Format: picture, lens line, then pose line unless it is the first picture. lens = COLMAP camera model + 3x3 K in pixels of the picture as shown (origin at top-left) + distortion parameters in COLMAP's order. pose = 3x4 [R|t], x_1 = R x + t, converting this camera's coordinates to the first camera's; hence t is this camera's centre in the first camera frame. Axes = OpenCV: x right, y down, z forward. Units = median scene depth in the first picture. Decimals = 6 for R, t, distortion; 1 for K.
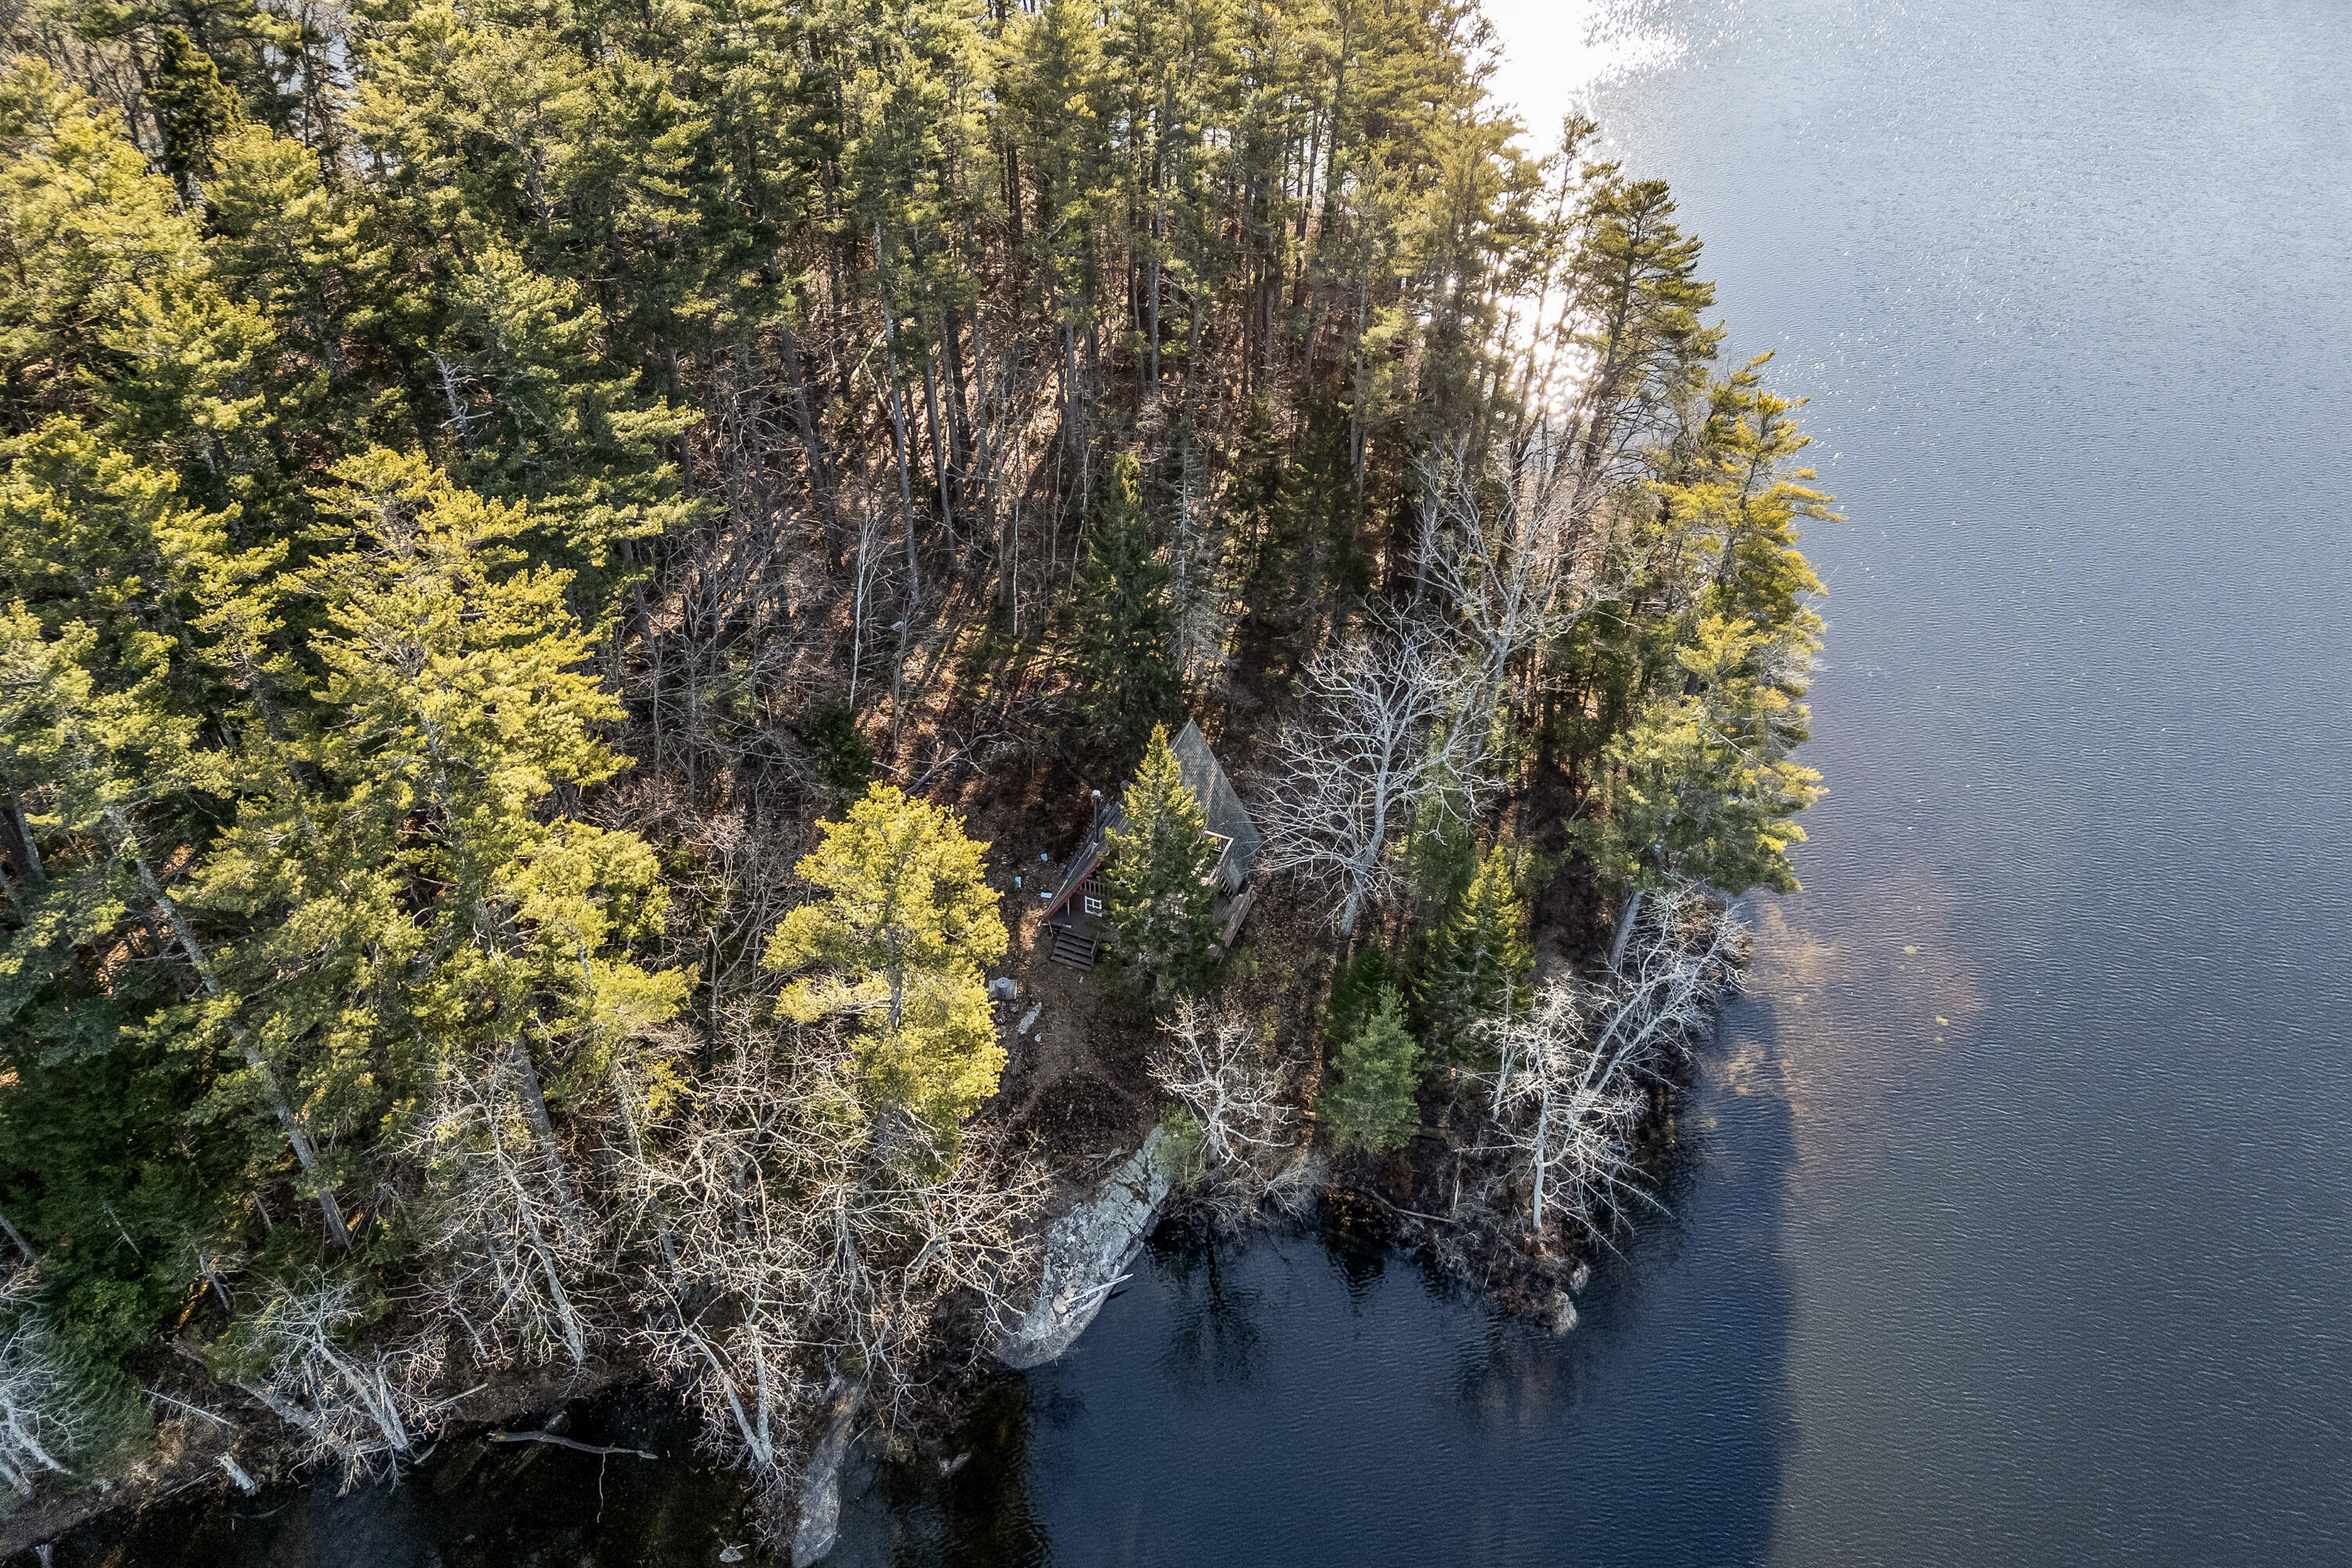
lens RADIAL K [[1690.2, 0, 1176.0], [0, 1690.2, 784.0], [0, 0, 1]] dist [0.053023, -0.024241]
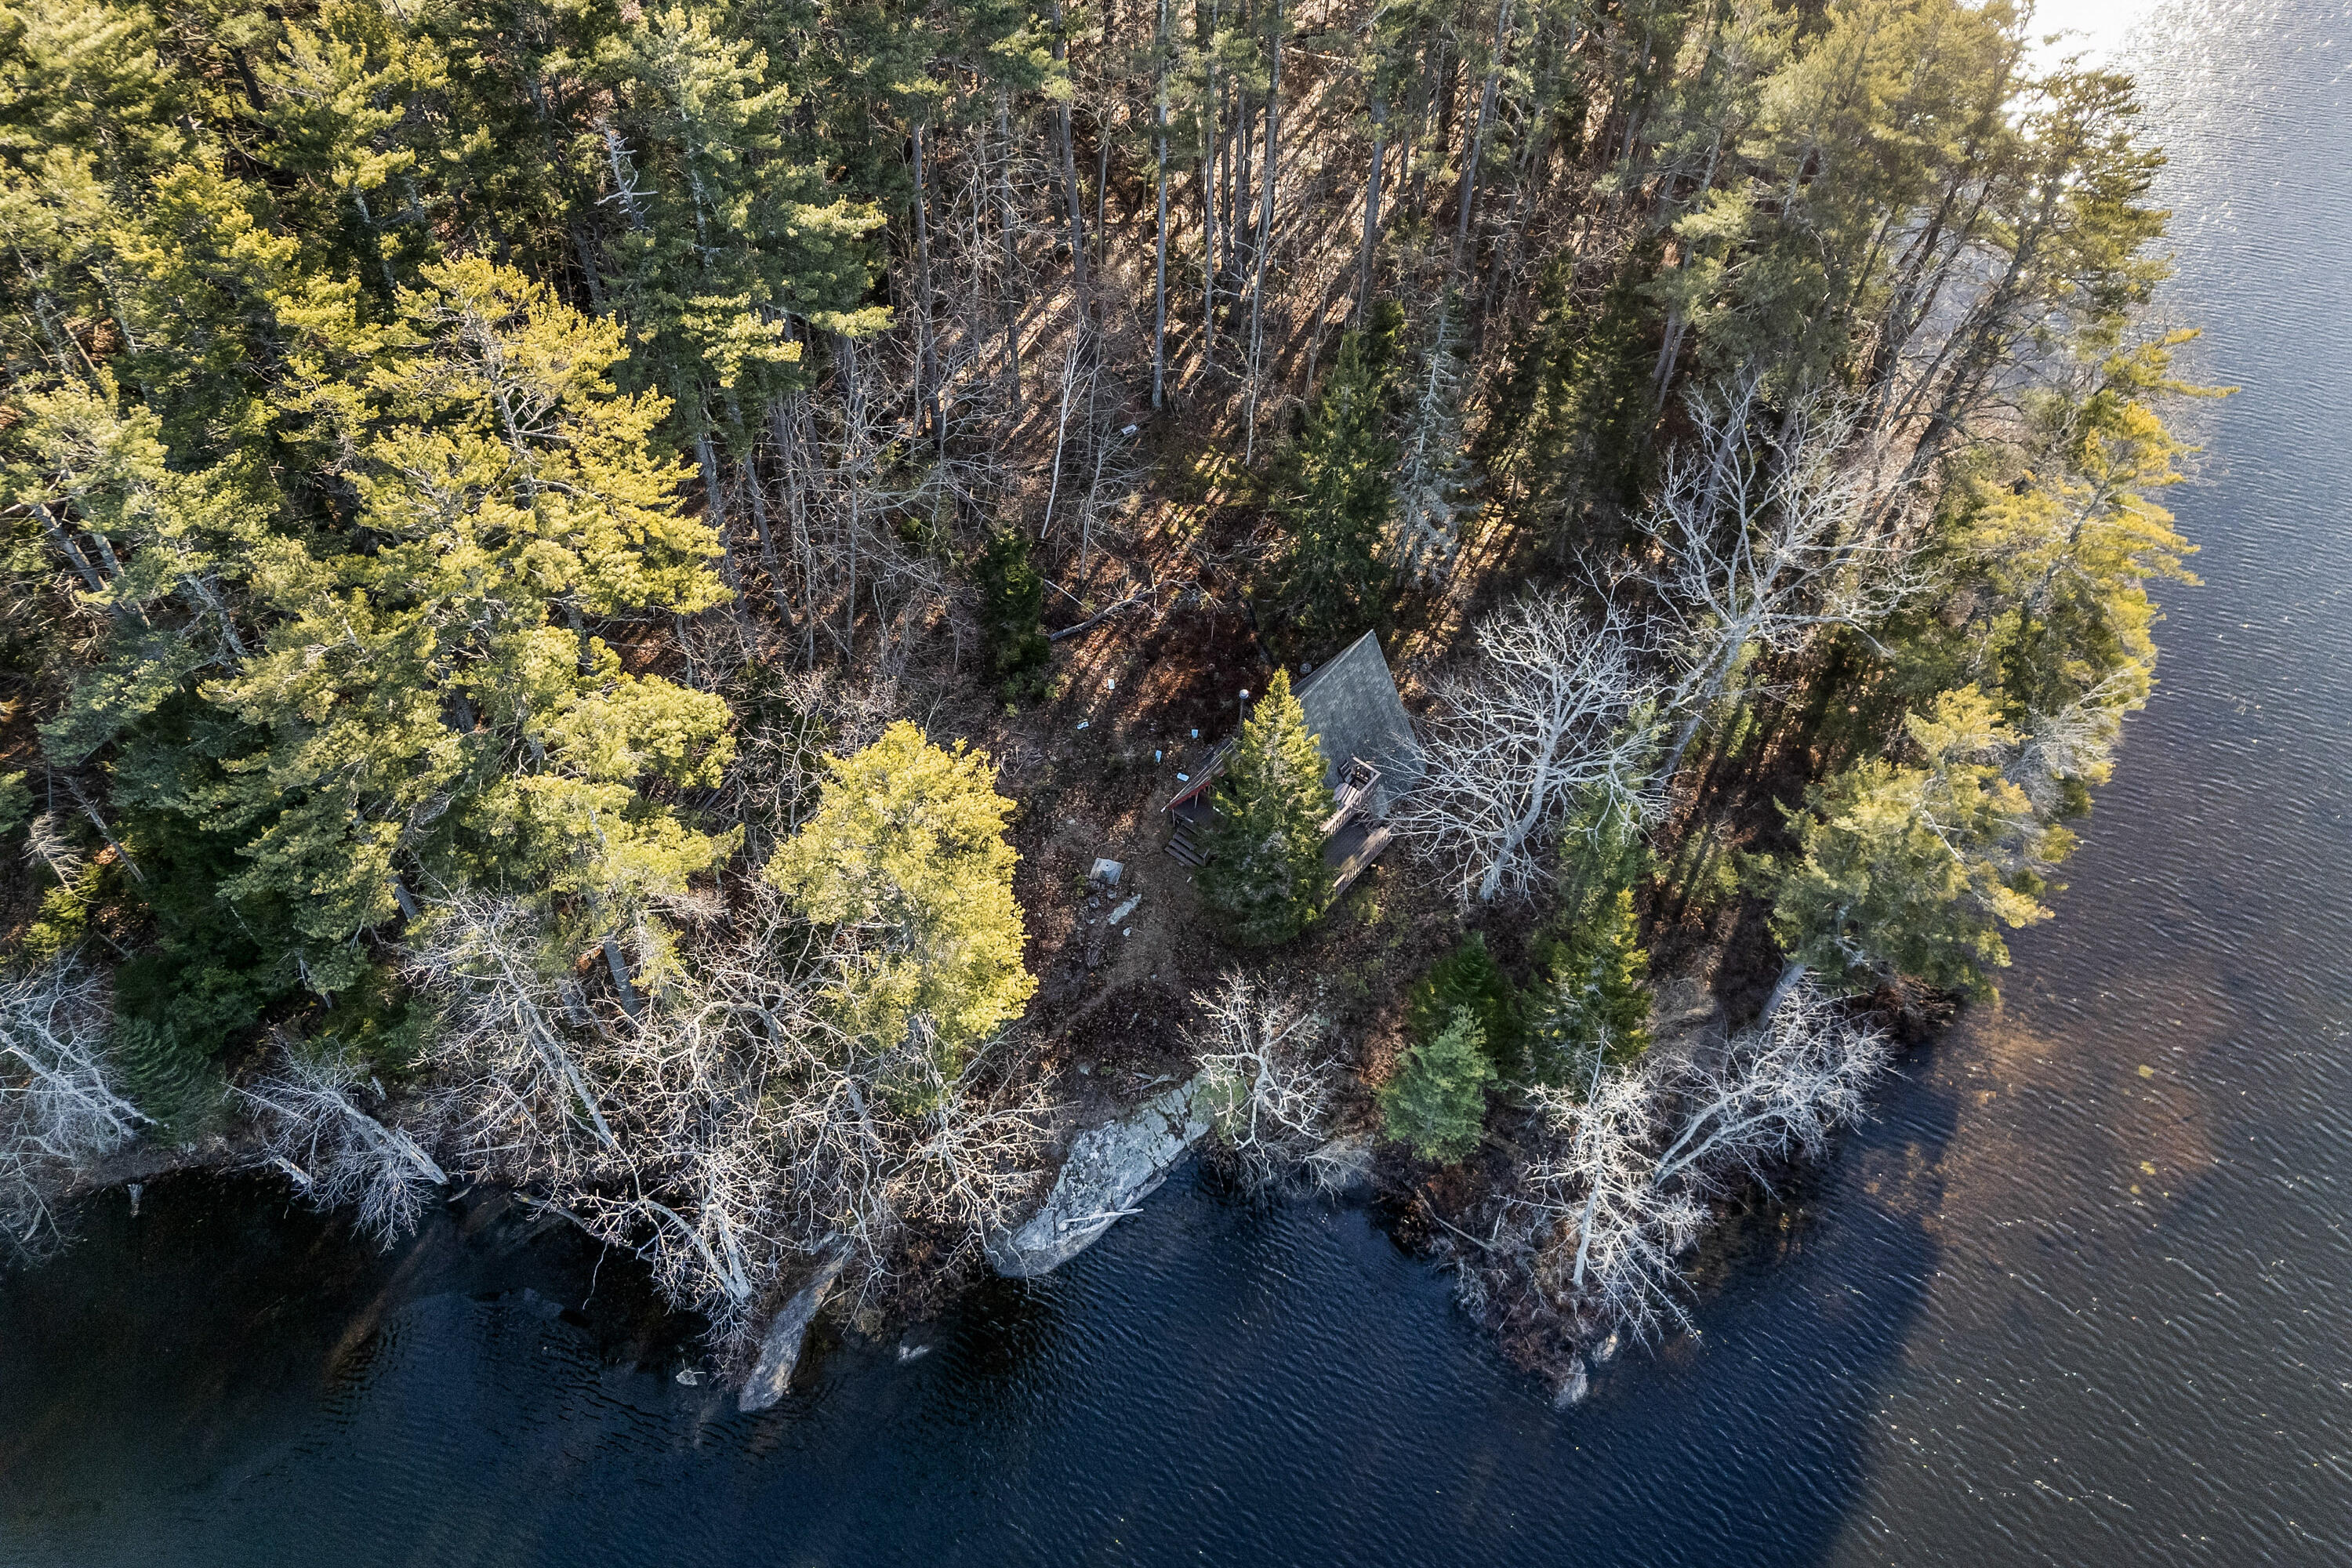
lens RADIAL K [[1695.3, 0, 1176.0], [0, 1695.3, 784.0], [0, 0, 1]] dist [0.073661, -0.073464]
pose [[0.953935, 0.235841, -0.185440, 0.123030], [-0.197997, 0.959275, 0.201466, -0.154241], [0.225402, -0.155469, 0.961781, 0.110848]]
